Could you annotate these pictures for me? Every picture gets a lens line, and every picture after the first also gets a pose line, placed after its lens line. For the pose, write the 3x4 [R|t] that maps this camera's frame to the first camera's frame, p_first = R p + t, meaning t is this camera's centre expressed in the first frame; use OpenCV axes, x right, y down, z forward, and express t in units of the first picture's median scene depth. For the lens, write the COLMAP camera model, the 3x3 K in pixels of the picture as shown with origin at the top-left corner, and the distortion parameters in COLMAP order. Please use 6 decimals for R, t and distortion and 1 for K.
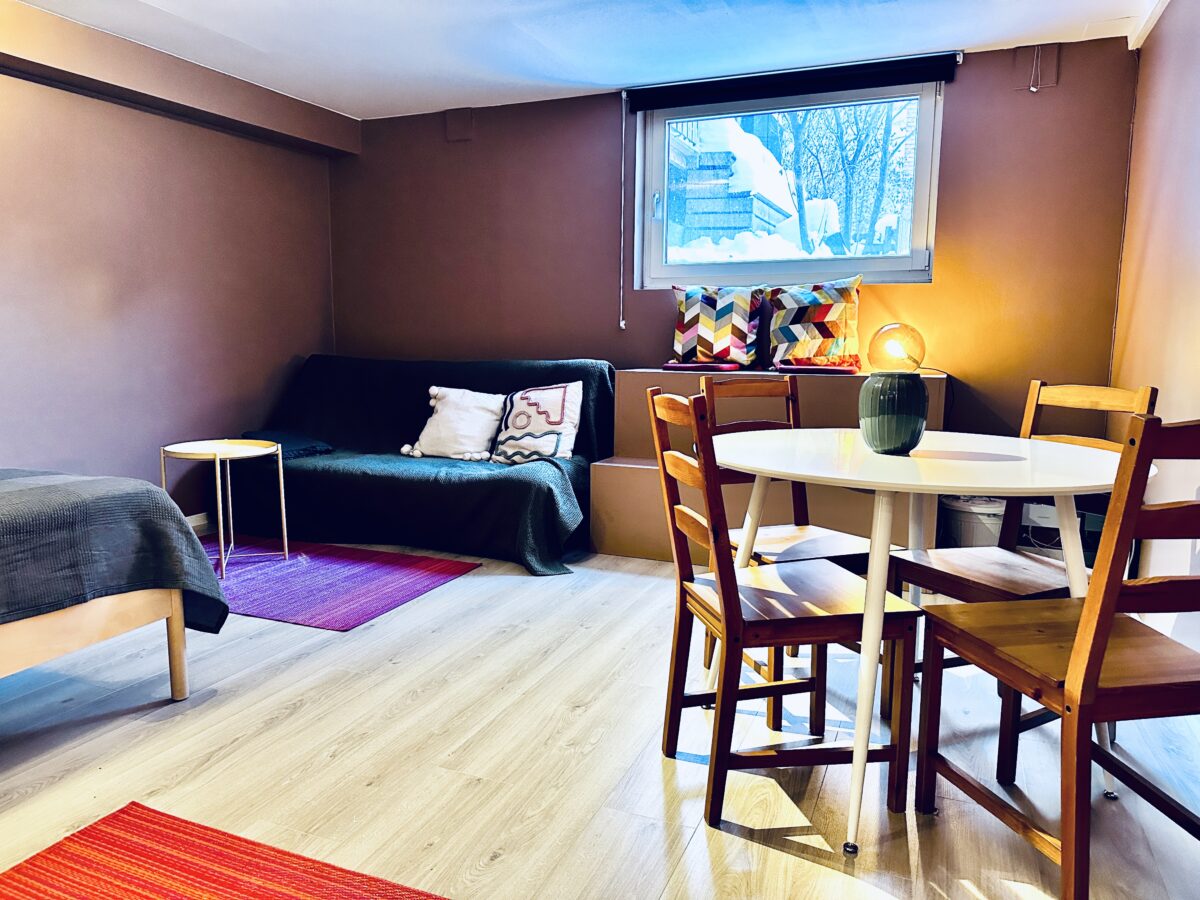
lens RADIAL K [[847.6, 0, 597.7], [0, 847.6, 446.2], [0, 0, 1]] dist [0.060701, -0.071837]
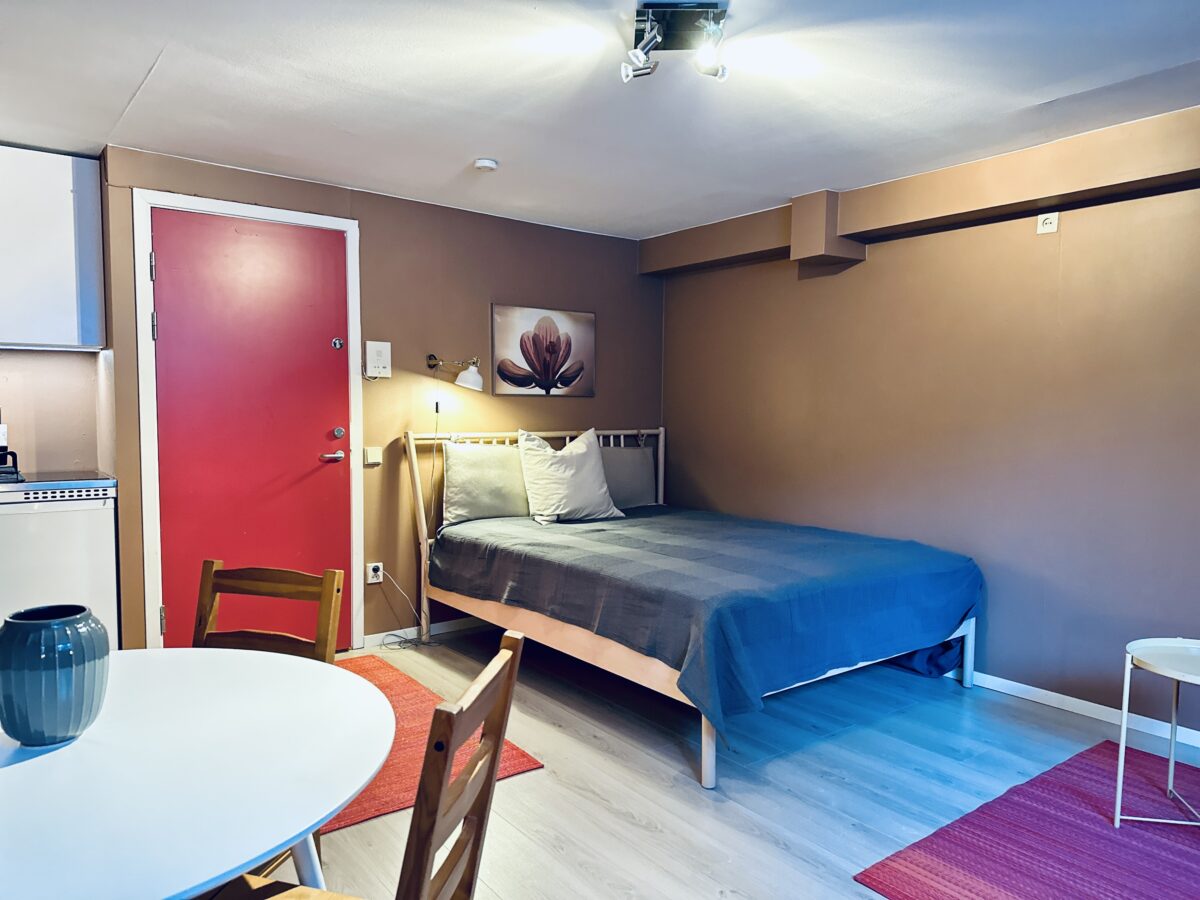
lens RADIAL K [[841.2, 0, 604.3], [0, 841.2, 450.0], [0, 0, 1]] dist [0.076866, -0.074286]
pose [[-0.481474, 0.041581, -0.875473, 0.358445], [-0.132968, 0.983847, 0.119856, -0.172488], [0.866315, 0.174118, -0.468168, 0.821551]]
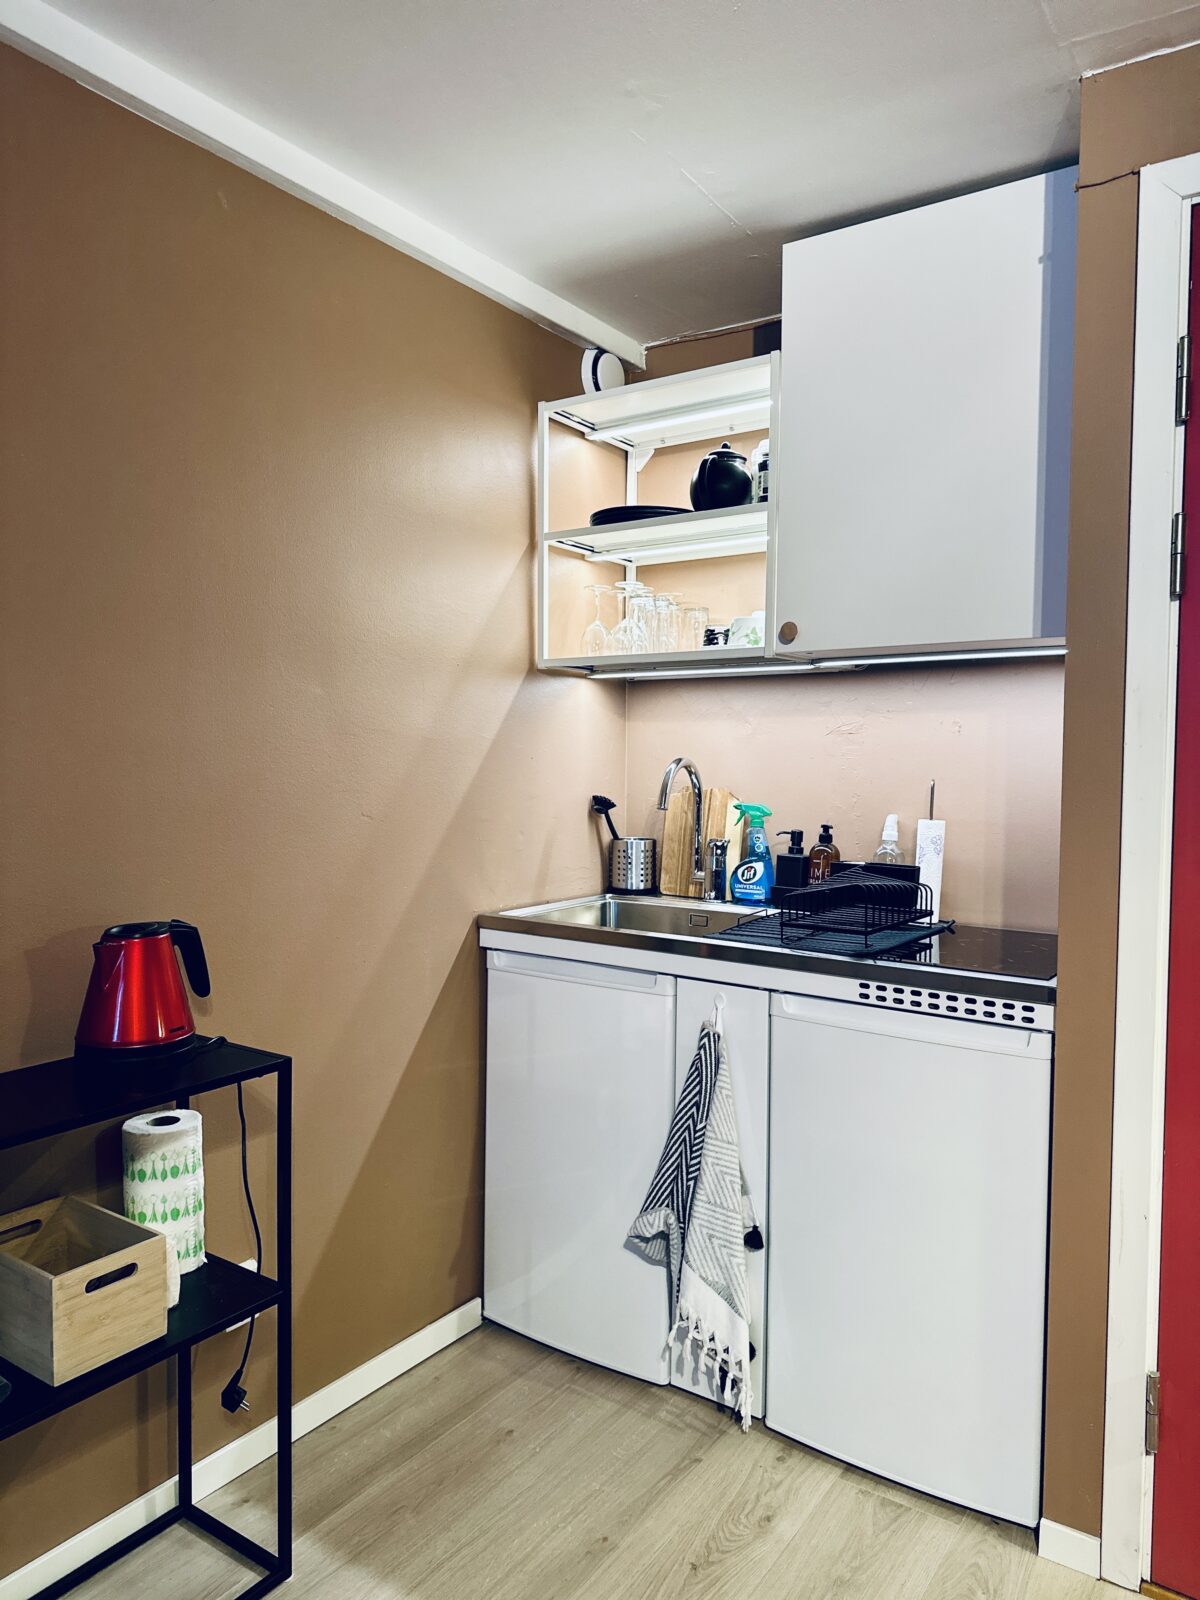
lens RADIAL K [[1109.2, 0, 602.3], [0, 1109.2, 808.5], [0, 0, 1]] dist [0.058442, -0.072532]
pose [[-0.981350, -0.025549, 0.190522, -0.094061], [0.010282, 0.982732, 0.184747, -0.116461], [-0.191952, 0.183261, -0.964142, 0.400905]]
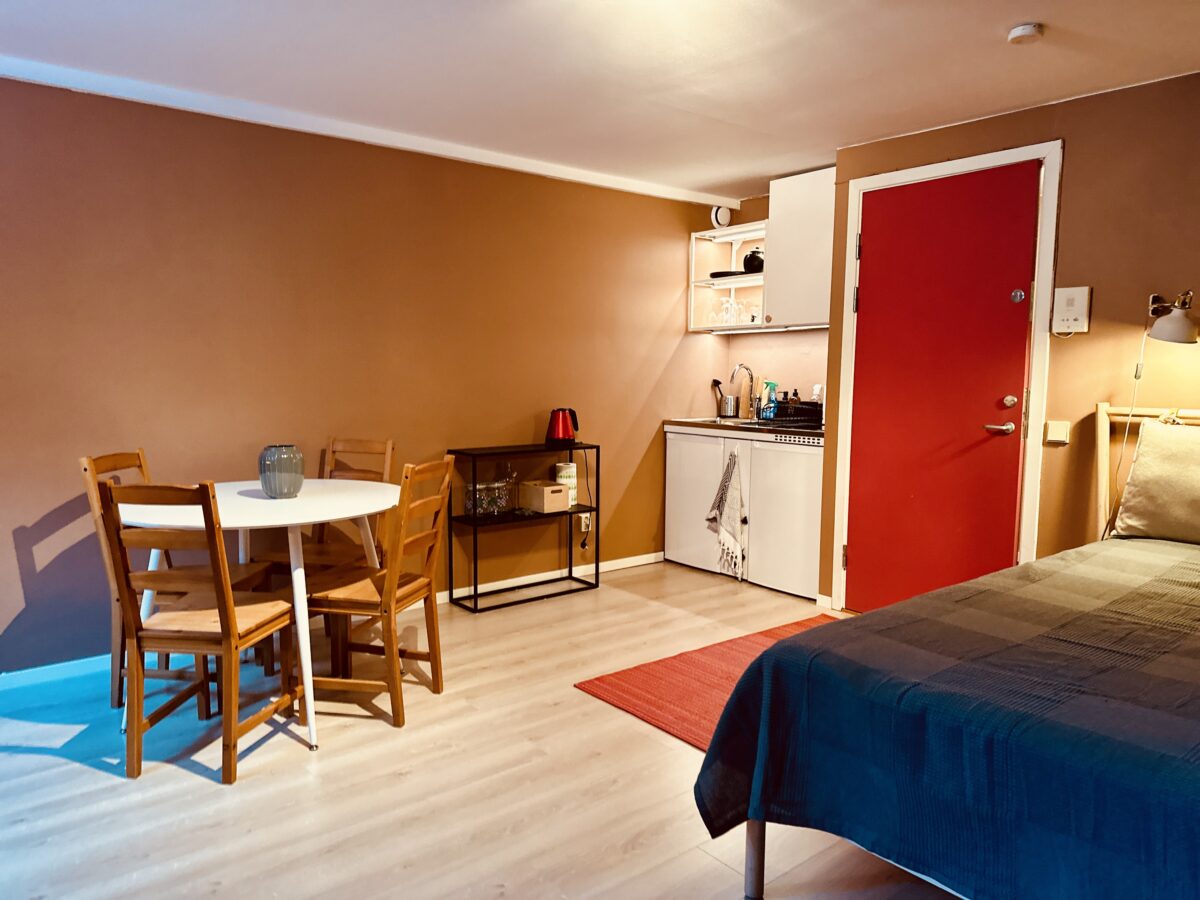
lens RADIAL K [[831.9, 0, 594.9], [0, 831.9, 472.4], [0, 0, 1]] dist [0.058442, -0.072532]
pose [[-0.882928, -0.067070, 0.464694, -0.430719], [0.054731, 0.968294, 0.243744, -0.192180], [-0.466308, 0.240641, -0.851263, 1.022681]]
